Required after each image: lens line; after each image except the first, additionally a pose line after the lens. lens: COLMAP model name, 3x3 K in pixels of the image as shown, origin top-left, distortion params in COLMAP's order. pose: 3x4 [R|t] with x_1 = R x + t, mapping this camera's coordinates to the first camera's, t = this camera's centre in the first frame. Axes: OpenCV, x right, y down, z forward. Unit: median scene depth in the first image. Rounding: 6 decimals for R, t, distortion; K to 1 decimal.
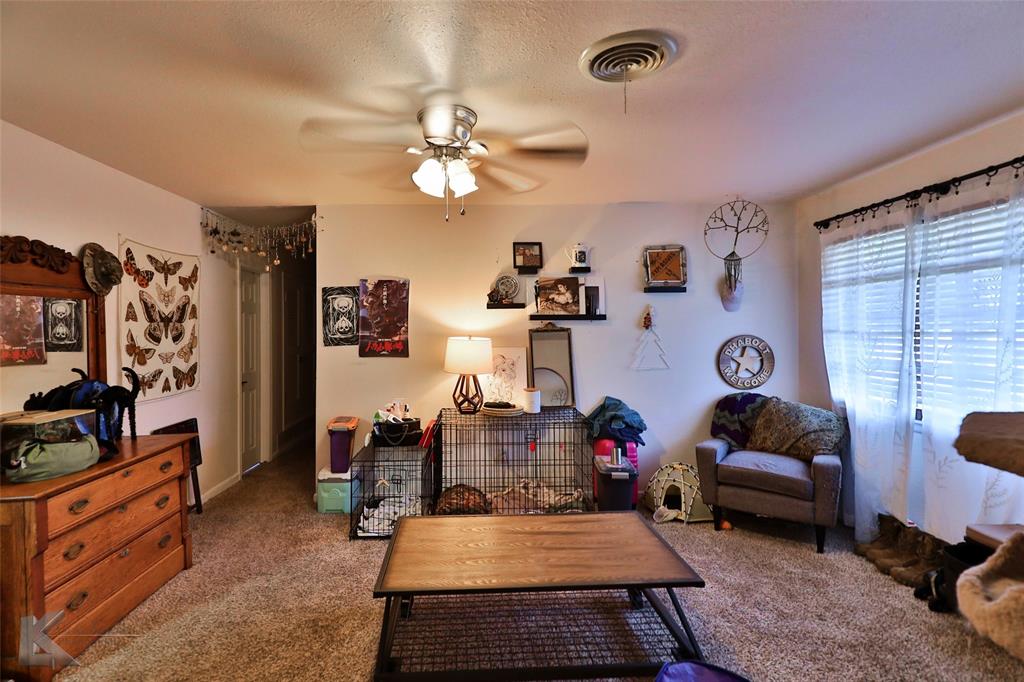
lens RADIAL K [[487.2, 0, 506.9], [0, 487.2, 336.5], [0, 0, 1]] dist [0.024115, -0.011075]
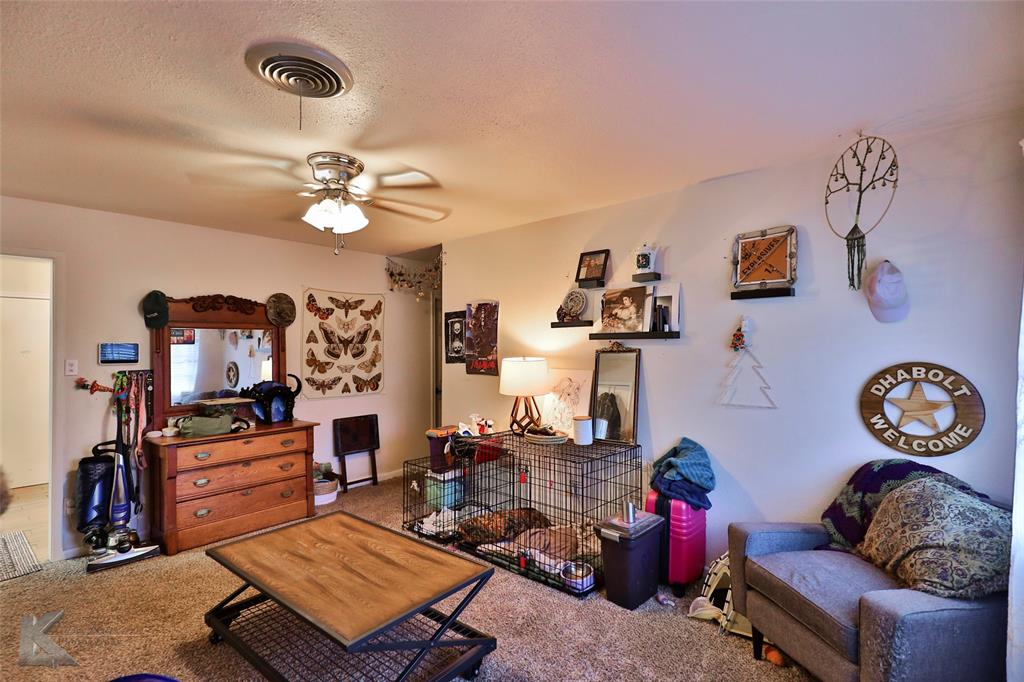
lens RADIAL K [[489.7, 0, 512.6], [0, 489.7, 353.0], [0, 0, 1]] dist [0.022586, -0.010009]
pose [[0.741013, 0.010268, -0.671412, 0.541322], [-0.011784, 0.999928, 0.002286, -0.009607], [0.671387, 0.006218, 0.741081, 0.249229]]
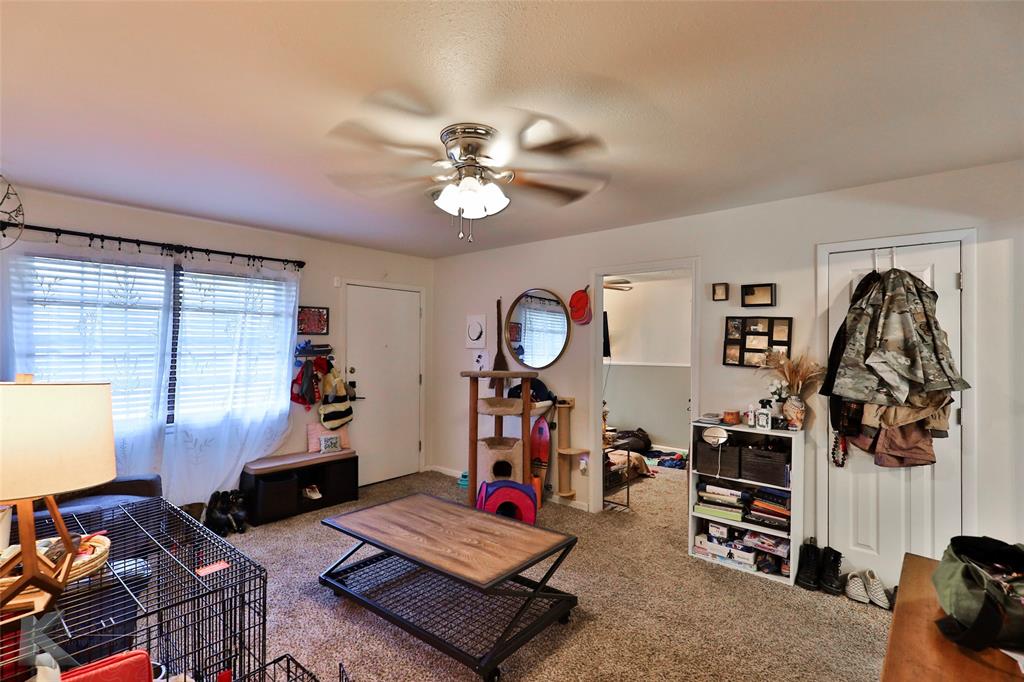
lens RADIAL K [[489.7, 0, 512.6], [0, 489.7, 353.0], [0, 0, 1]] dist [0.022586, -0.010009]
pose [[-0.745741, -0.000851, 0.666236, -0.479055], [0.011467, 0.999835, 0.014113, -0.013798], [-0.666138, 0.018164, -0.745607, 0.959012]]
